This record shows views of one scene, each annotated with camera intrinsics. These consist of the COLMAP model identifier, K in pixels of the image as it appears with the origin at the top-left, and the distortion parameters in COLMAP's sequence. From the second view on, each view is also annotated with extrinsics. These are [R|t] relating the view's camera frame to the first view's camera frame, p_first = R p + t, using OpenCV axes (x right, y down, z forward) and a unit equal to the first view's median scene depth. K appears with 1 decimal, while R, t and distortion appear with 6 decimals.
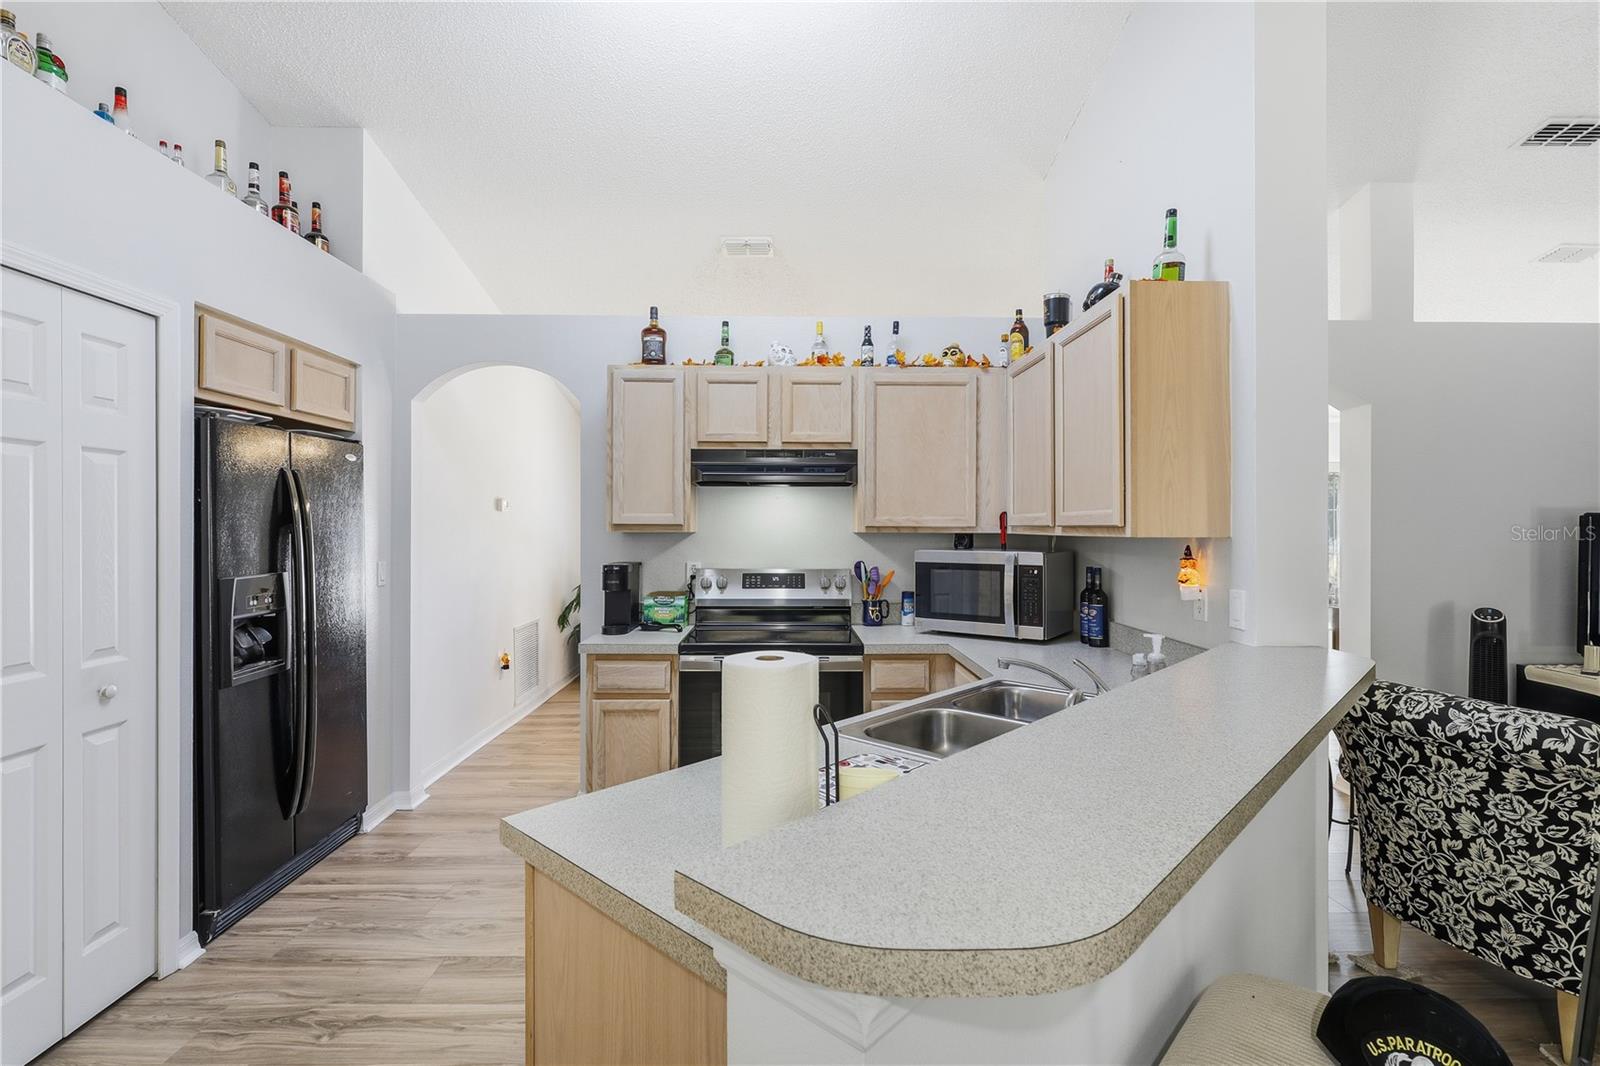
lens RADIAL K [[745.1, 0, 790.6], [0, 745.1, 523.4], [0, 0, 1]] dist [-0.001601, 0.000785]
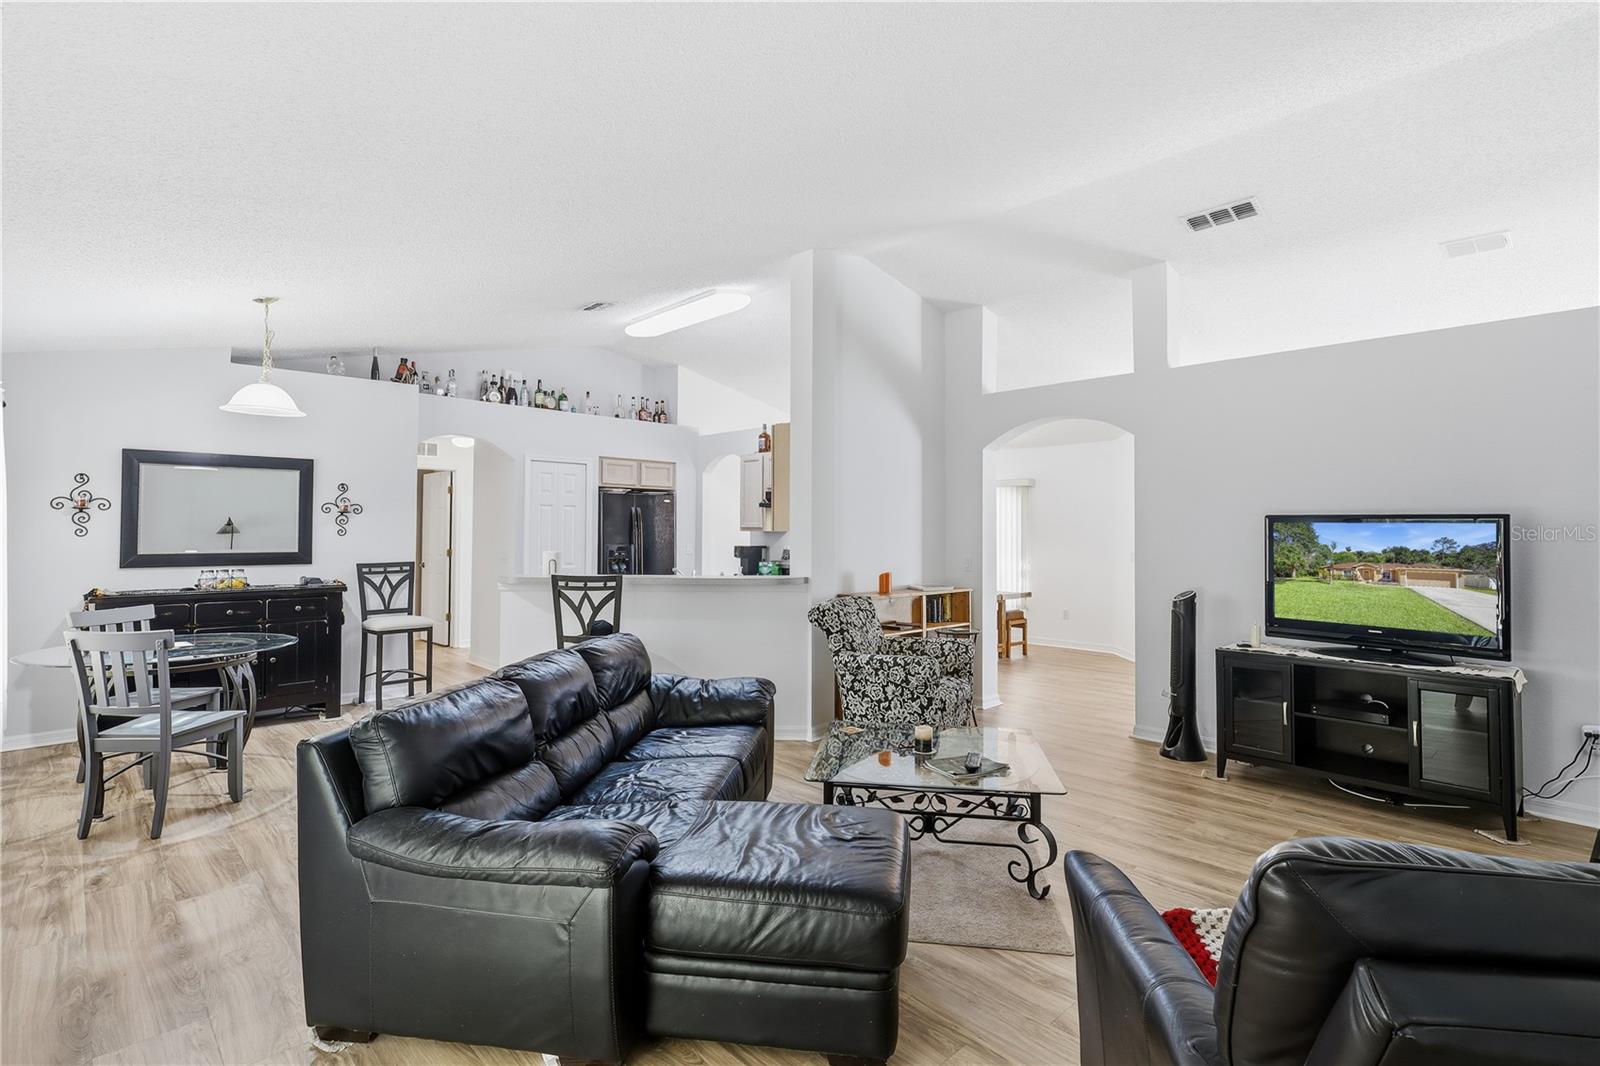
lens RADIAL K [[745.1, 0, 791.4], [0, 745.1, 511.0], [0, 0, 1]] dist [-0.001601, 0.000785]
pose [[0.680613, -0.019992, -0.732371, 1.648515], [-0.000572, 0.999613, -0.027818, 0.015771], [0.732643, 0.019352, 0.680338, -0.434698]]
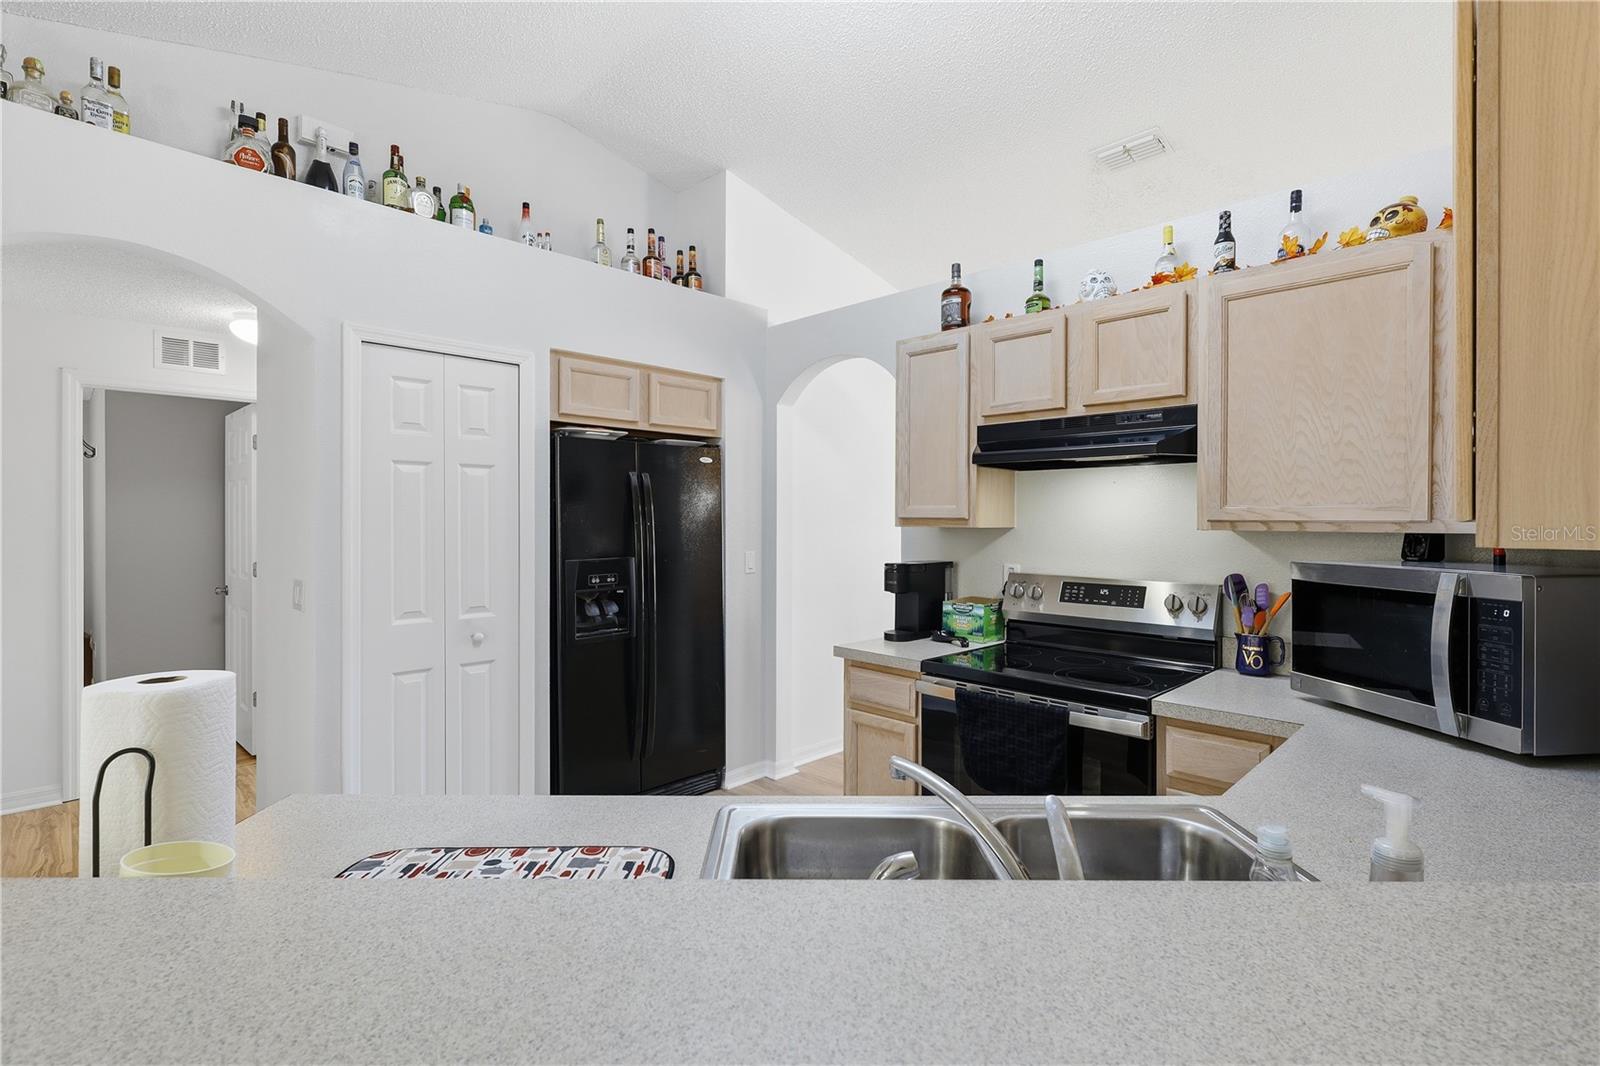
lens RADIAL K [[745.1, 0, 792.5], [0, 745.1, 520.2], [0, 0, 1]] dist [-0.001601, 0.000785]
pose [[0.692653, 0.001083, -0.721270, 0.356317], [0.001531, 0.999994, 0.002971, 0.001276], [0.721269, -0.003162, 0.692648, 0.318409]]
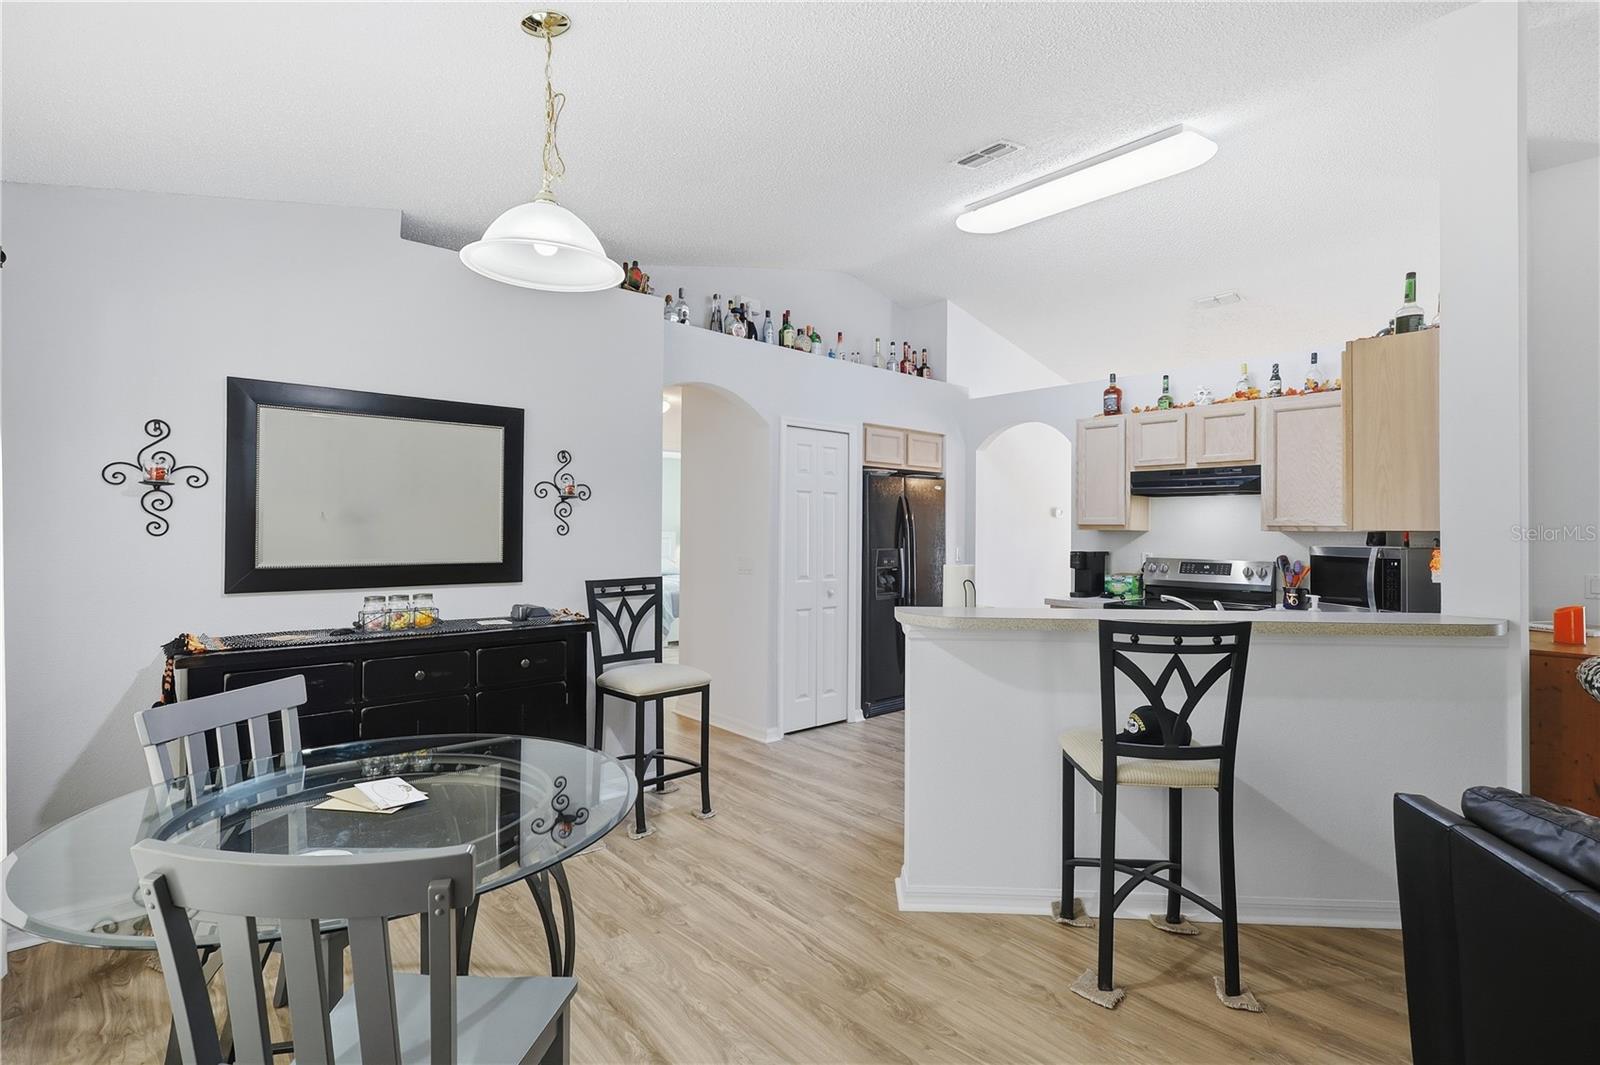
lens RADIAL K [[745.1, 0, 800.8], [0, 745.1, 519.4], [0, 0, 1]] dist [-0.001601, 0.000785]
pose [[0.653066, -0.007493, -0.757264, 0.600363], [-0.004855, 0.999889, -0.014081, 0.016237], [0.757286, 0.012872, 0.652957, -0.461816]]
